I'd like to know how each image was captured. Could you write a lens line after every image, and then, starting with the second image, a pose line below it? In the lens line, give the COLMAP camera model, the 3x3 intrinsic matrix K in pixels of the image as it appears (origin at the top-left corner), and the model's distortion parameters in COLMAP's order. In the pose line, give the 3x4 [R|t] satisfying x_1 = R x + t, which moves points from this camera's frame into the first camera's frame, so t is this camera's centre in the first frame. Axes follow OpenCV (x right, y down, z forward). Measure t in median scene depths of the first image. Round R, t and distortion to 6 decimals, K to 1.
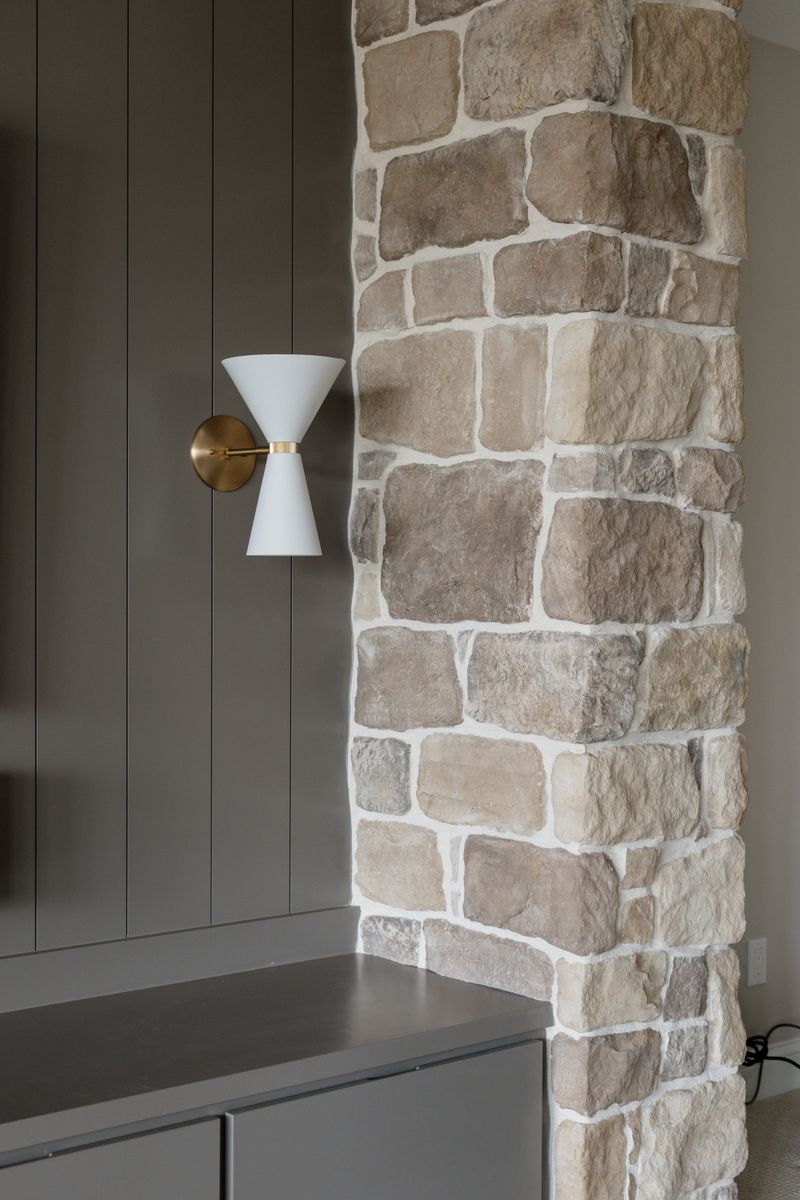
lens RADIAL K [[1791.6, 0, 399.3], [0, 1791.6, 617.3], [0, 0, 1]] dist [-0.021197, 0.000000]
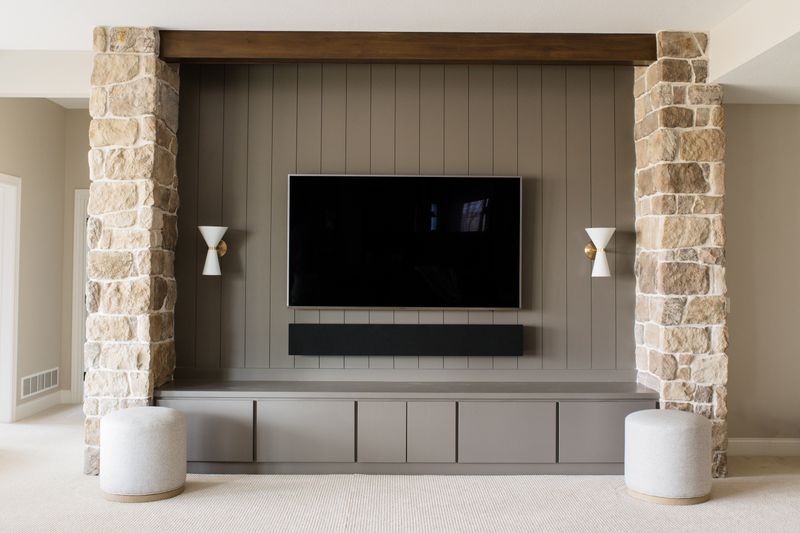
lens RADIAL K [[1194.4, 0, 400.1], [0, 1194.4, 265.8], [0, 0, 1]] dist [-0.021197, 0.000000]
pose [[0.746845, 0.001908, -0.664995, 1.349535], [-0.011978, 0.999872, -0.010584, -0.023930], [0.664890, 0.015870, 0.746773, -1.272240]]
